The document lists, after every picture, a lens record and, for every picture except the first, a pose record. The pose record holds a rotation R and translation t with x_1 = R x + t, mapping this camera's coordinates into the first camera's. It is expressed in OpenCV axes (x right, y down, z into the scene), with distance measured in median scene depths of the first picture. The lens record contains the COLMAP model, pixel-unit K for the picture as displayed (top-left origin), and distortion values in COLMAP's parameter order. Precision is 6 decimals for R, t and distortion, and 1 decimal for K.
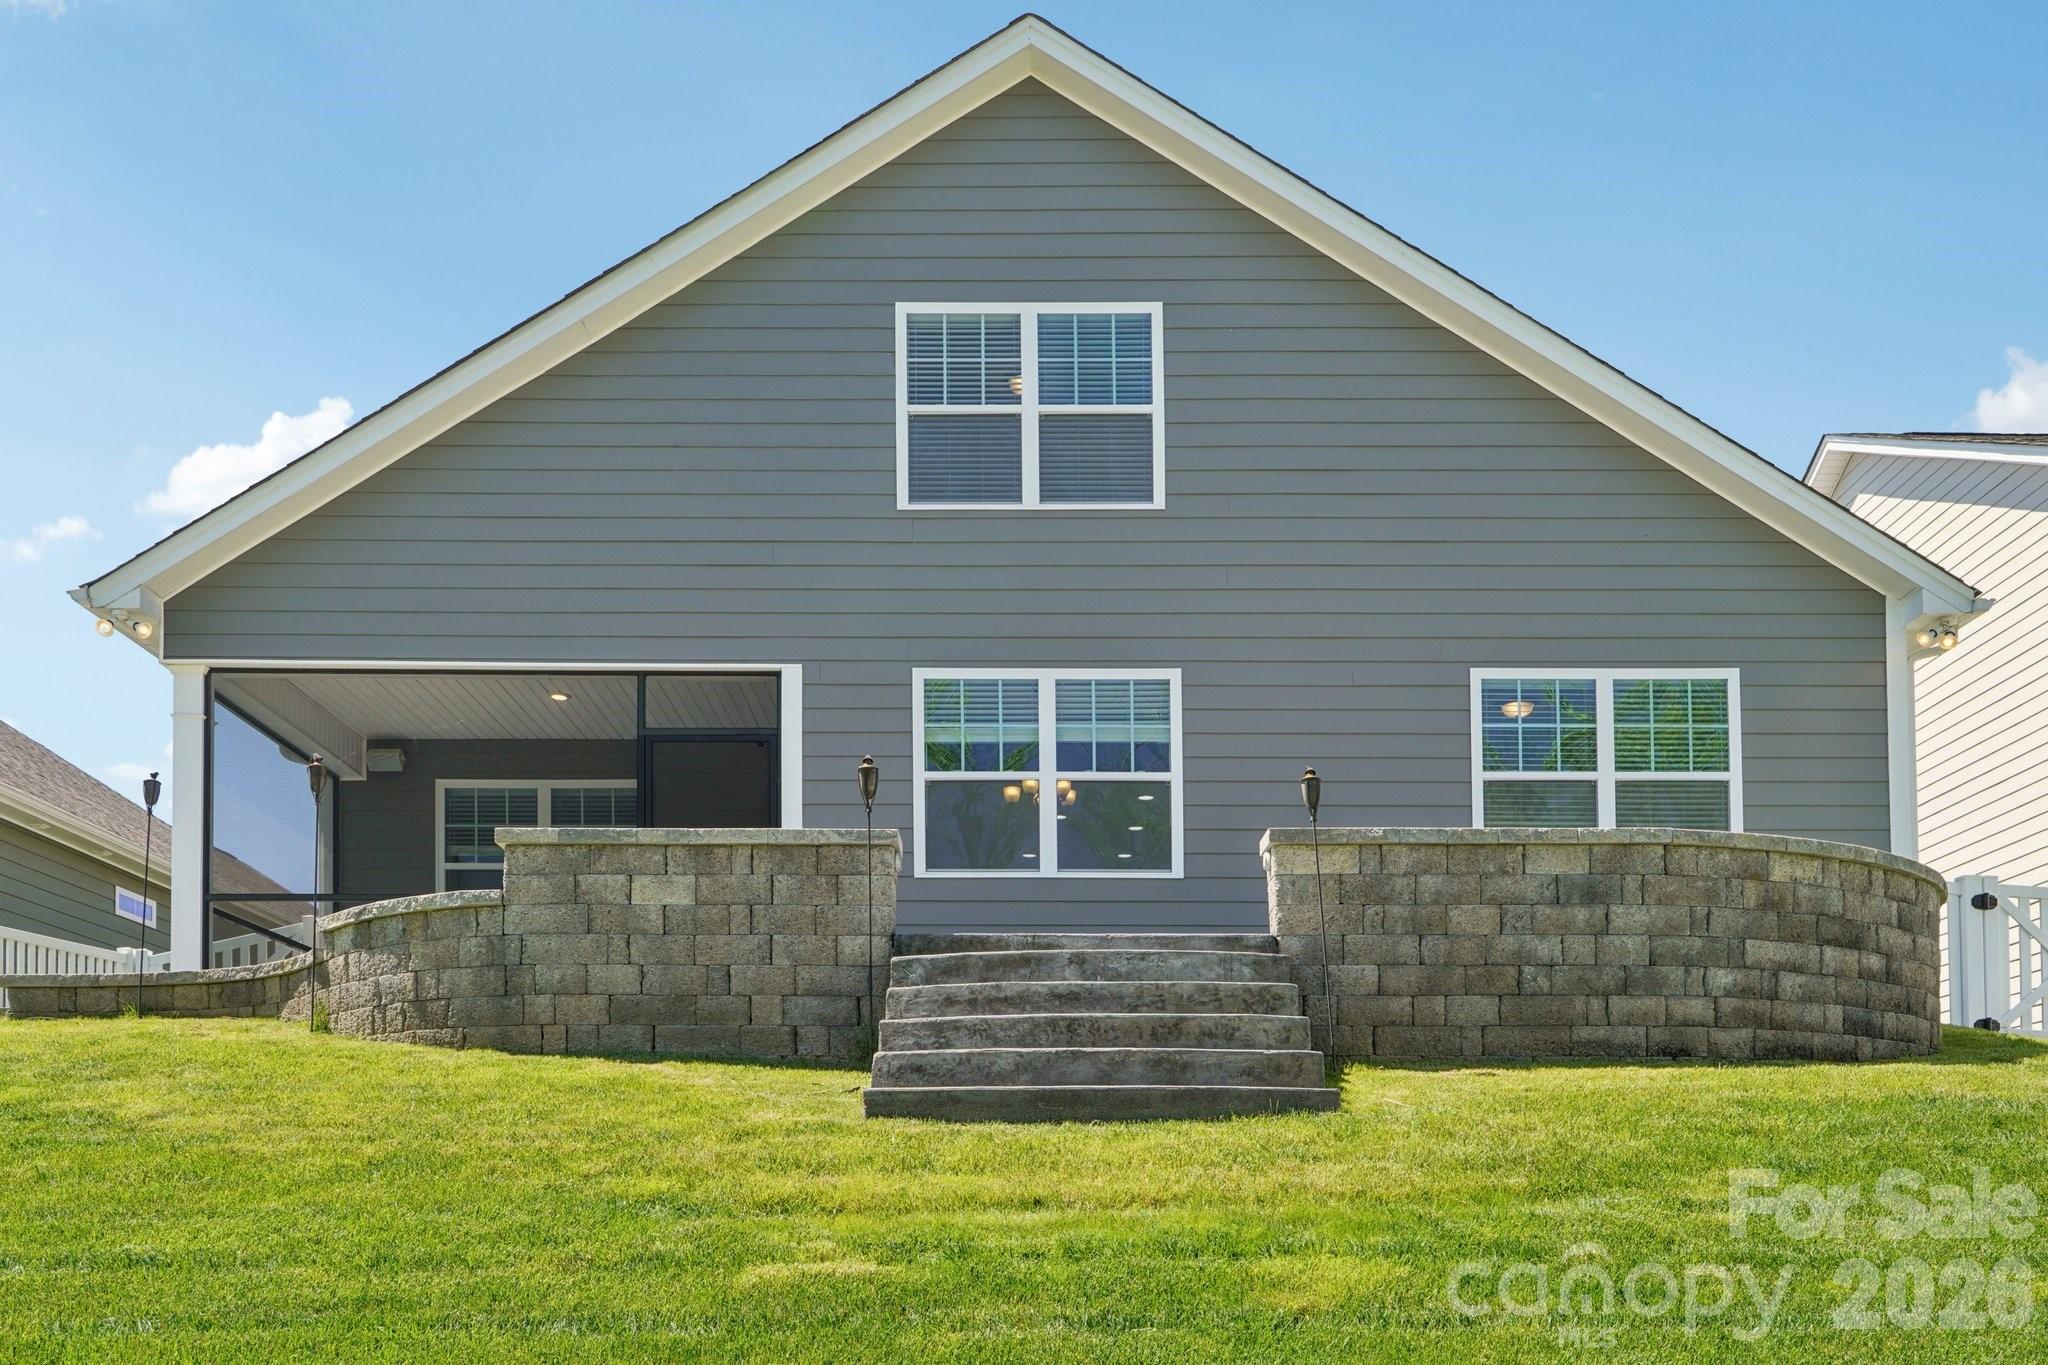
lens RADIAL K [[1709.5, 0, 1024.6], [0, 1709.5, 957.0], [0, 0, 1]] dist [-0.002471, 0.000296]
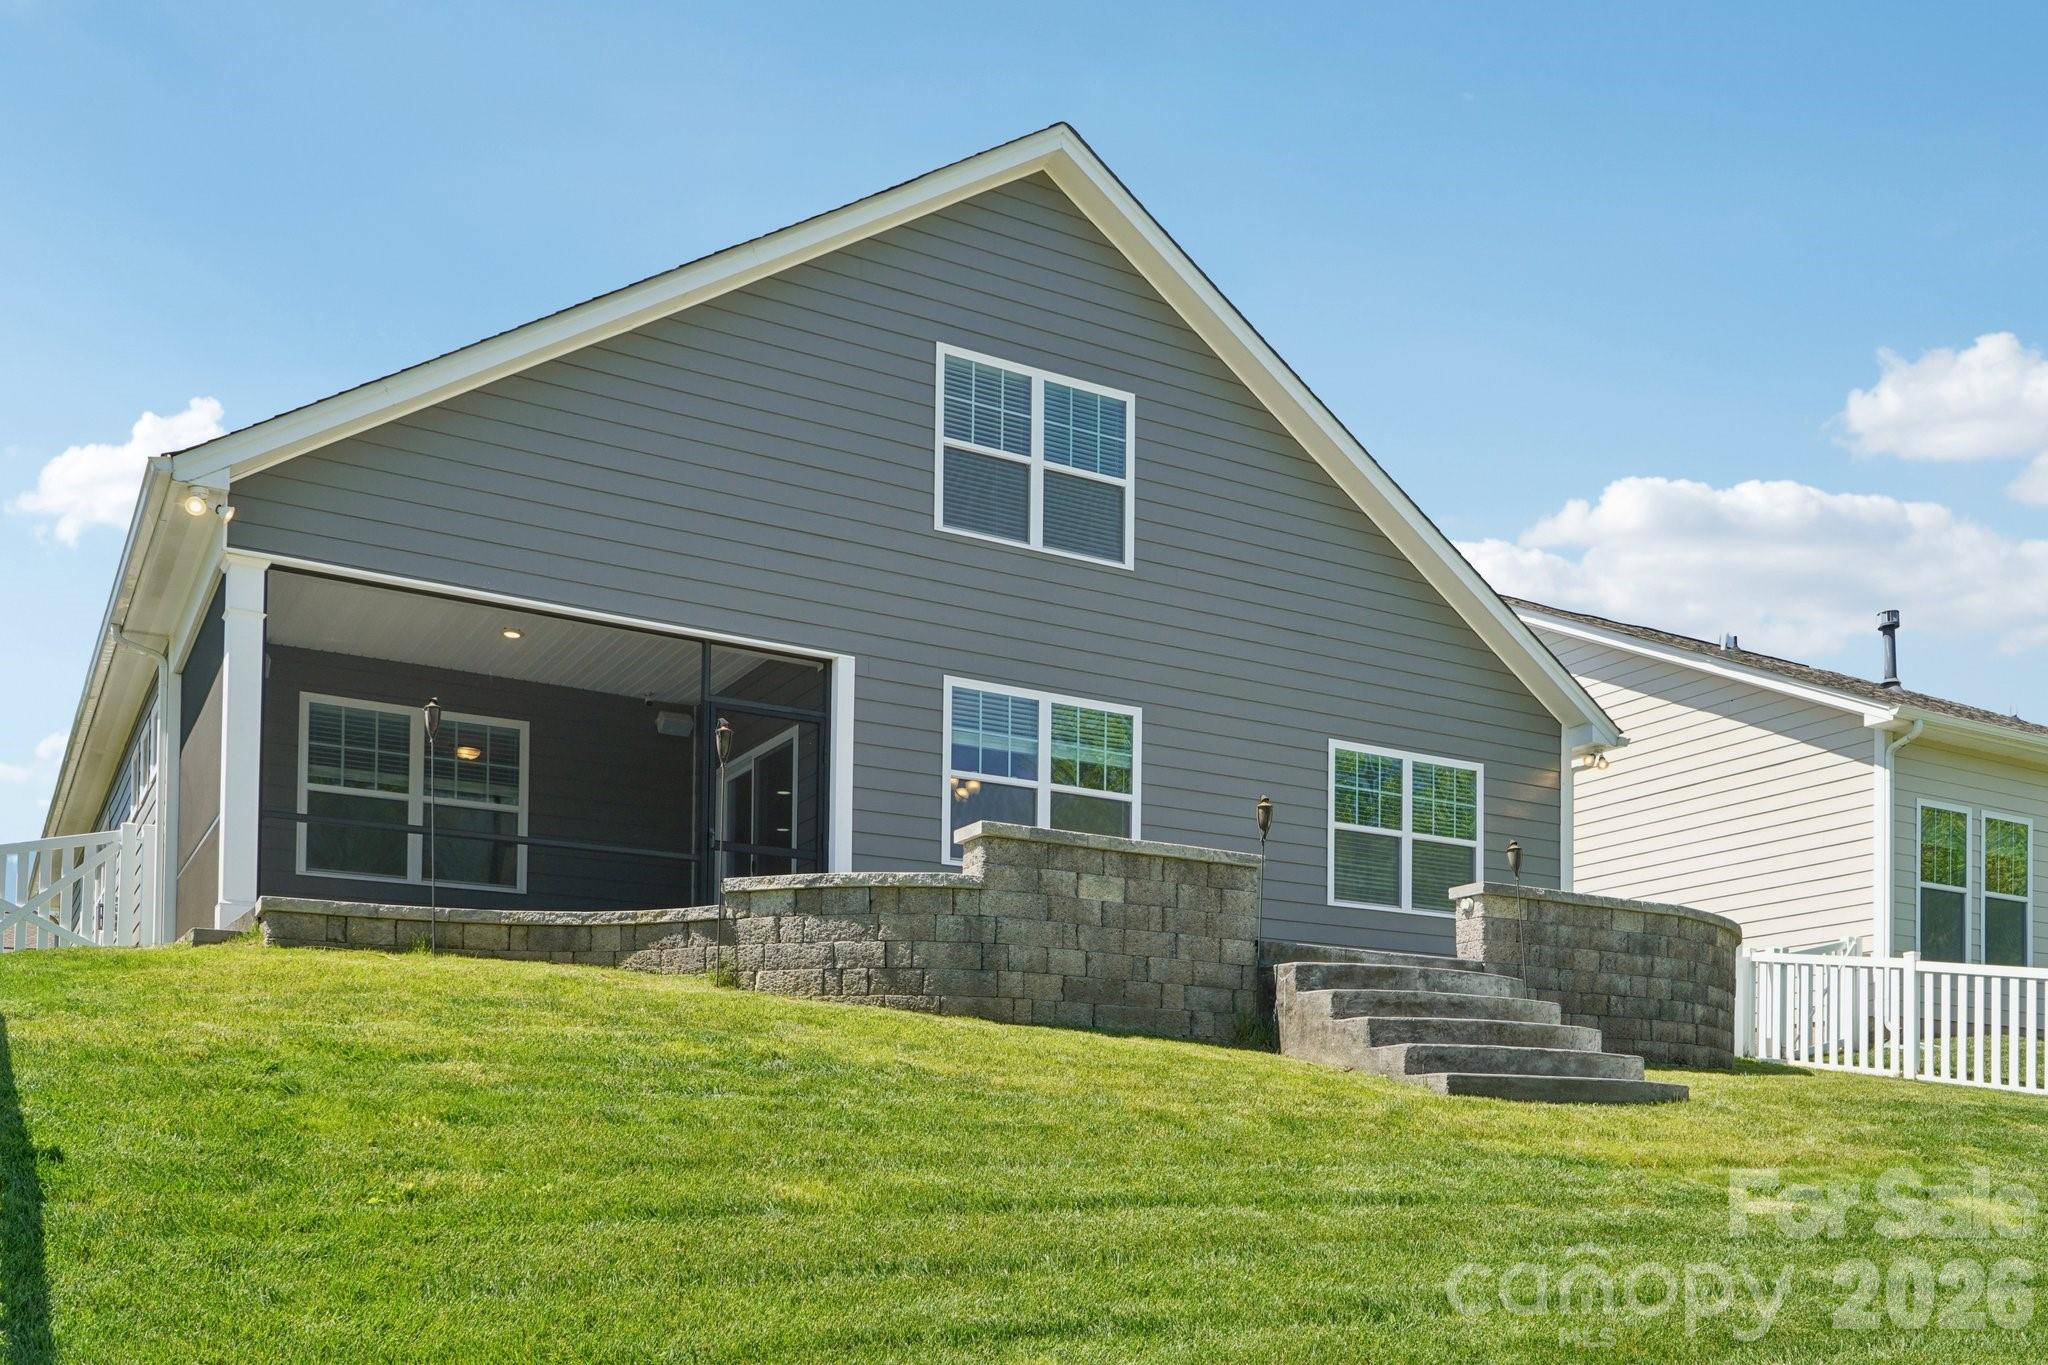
lens RADIAL K [[1792.8, 0, 847.2], [0, 1792.8, 879.3], [0, 0, 1]] dist [0.000441, -0.004327]
pose [[0.877716, 0.086684, 0.471276, -0.905084], [-0.081352, 0.996181, -0.031720, 0.007404], [-0.472225, -0.010498, 0.881415, 0.000998]]
